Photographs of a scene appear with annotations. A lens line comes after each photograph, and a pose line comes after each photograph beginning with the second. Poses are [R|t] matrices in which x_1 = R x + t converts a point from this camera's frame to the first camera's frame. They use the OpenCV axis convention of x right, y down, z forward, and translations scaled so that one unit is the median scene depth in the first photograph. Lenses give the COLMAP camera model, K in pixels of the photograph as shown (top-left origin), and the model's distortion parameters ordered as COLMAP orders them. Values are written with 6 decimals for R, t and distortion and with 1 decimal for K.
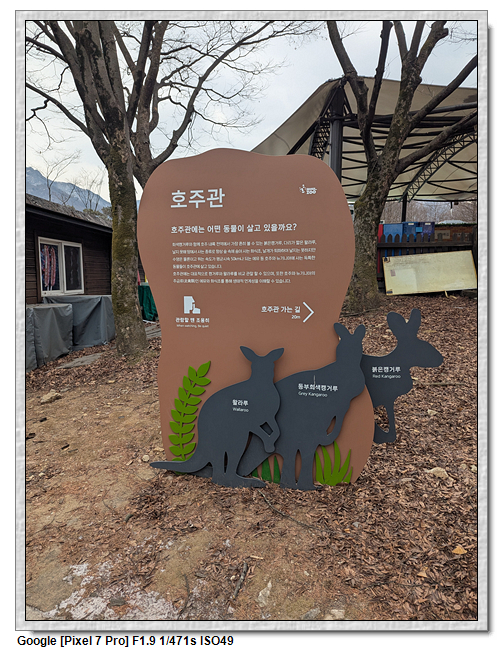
lens RADIAL K [[485.6, 0, 251.0], [0, 485.6, 325.0], [0, 0, 1]] dist [0.001599, 0.000339]
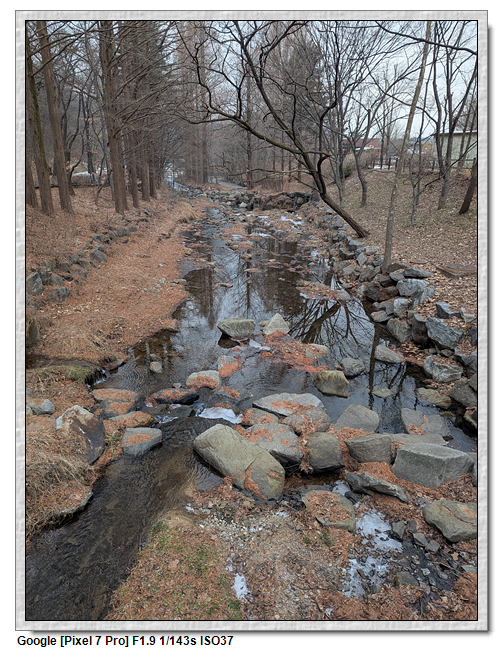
lens RADIAL K [[485.6, 0, 251.0], [0, 485.6, 325.0], [0, 0, 1]] dist [0.001599, 0.000339]
pose [[1.000000, 0.000264, -0.000331, 0.000411], [-0.000264, 0.999999, -0.000988, 0.412748], [0.000330, 0.000988, 0.999999, 0.000329]]
